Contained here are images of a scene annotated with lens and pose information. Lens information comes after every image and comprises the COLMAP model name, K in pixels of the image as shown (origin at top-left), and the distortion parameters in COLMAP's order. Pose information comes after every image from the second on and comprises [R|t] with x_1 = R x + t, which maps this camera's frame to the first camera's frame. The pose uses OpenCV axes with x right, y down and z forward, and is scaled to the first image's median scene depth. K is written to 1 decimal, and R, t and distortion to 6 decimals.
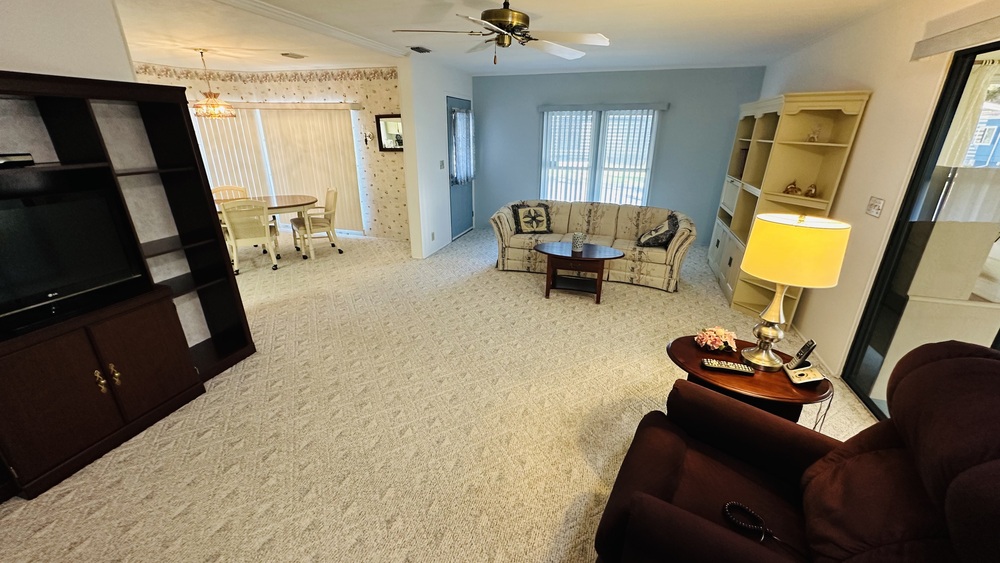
lens RADIAL K [[398.7, 0, 501.8], [0, 398.7, 279.7], [0, 0, 1]] dist [-0.002980, 0.000885]
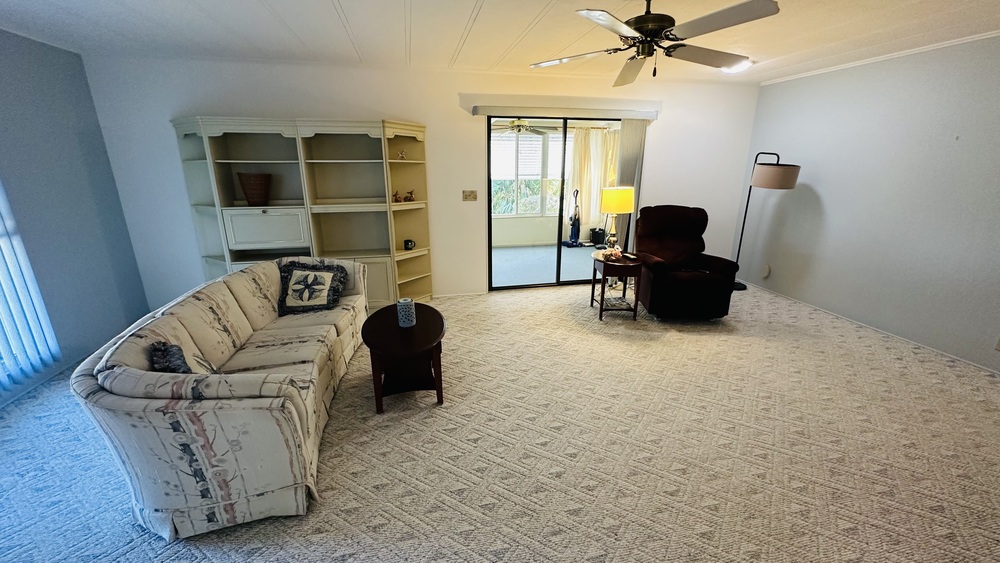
lens RADIAL K [[398.7, 0, 500.5], [0, 398.7, 279.7], [0, 0, 1]] dist [-0.002980, 0.000885]
pose [[-0.491672, -0.255706, 0.832390, -0.398615], [0.303968, 0.845381, 0.439242, -0.359038], [-0.816004, 0.468983, -0.337924, 0.996260]]
